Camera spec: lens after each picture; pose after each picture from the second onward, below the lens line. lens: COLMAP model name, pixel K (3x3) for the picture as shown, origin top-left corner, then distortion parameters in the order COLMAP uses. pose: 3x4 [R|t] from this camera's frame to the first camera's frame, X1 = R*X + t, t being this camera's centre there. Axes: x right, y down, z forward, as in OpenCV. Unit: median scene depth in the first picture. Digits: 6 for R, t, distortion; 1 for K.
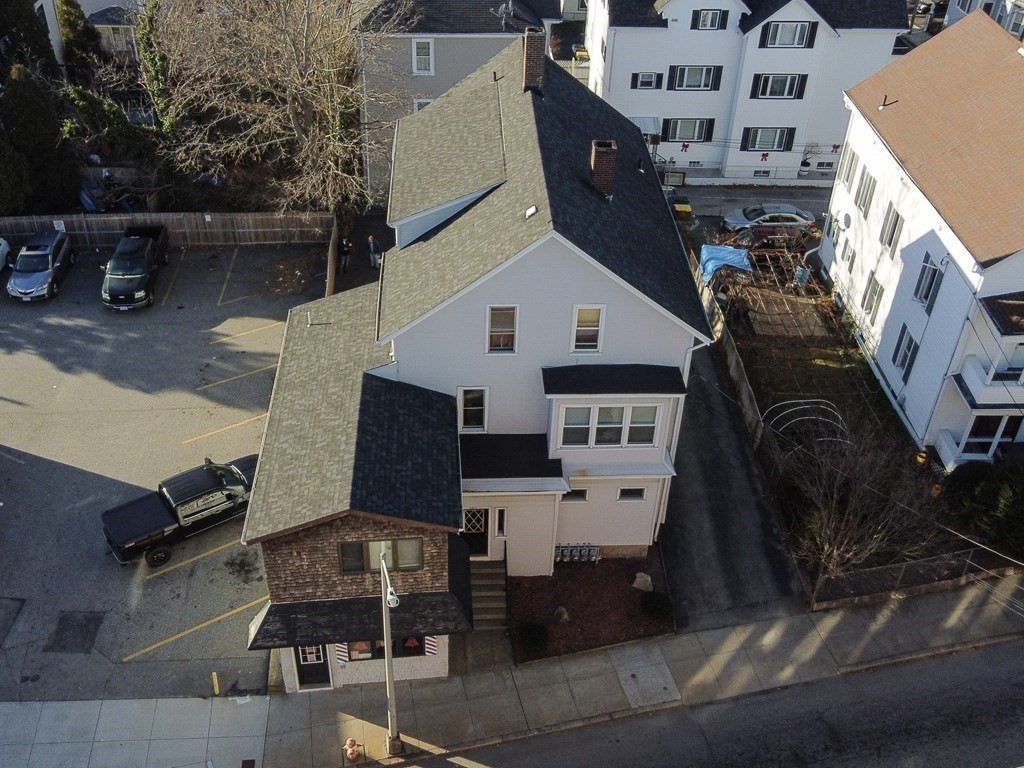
lens RADIAL K [[1040.3, 0, 512.0], [0, 1040.3, 384.0], [0, 0, 1]] dist [0.003315, 0.002848]
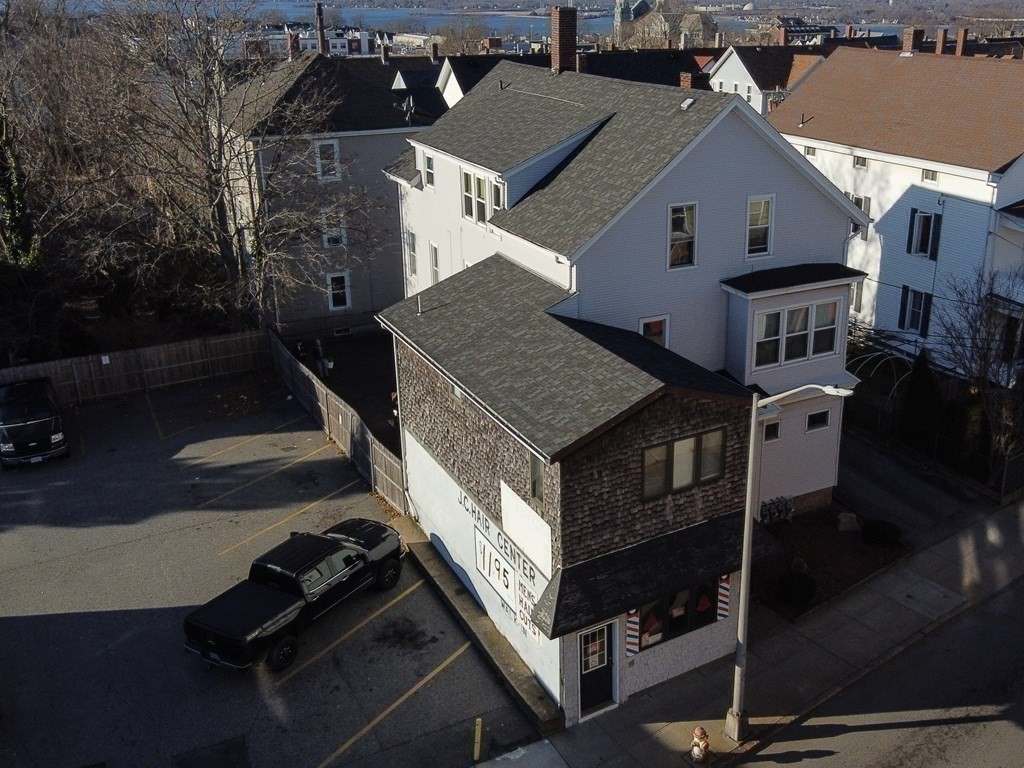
lens RADIAL K [[1035.4, 0, 612.1], [0, 1035.4, 384.5], [0, 0, 1]] dist [0.002397, 0.026896]
pose [[0.894545, -0.178855, 0.409633, -0.429476], [0.289183, 0.930388, -0.225282, 0.237812], [-0.340825, 0.319984, 0.883996, 0.258297]]
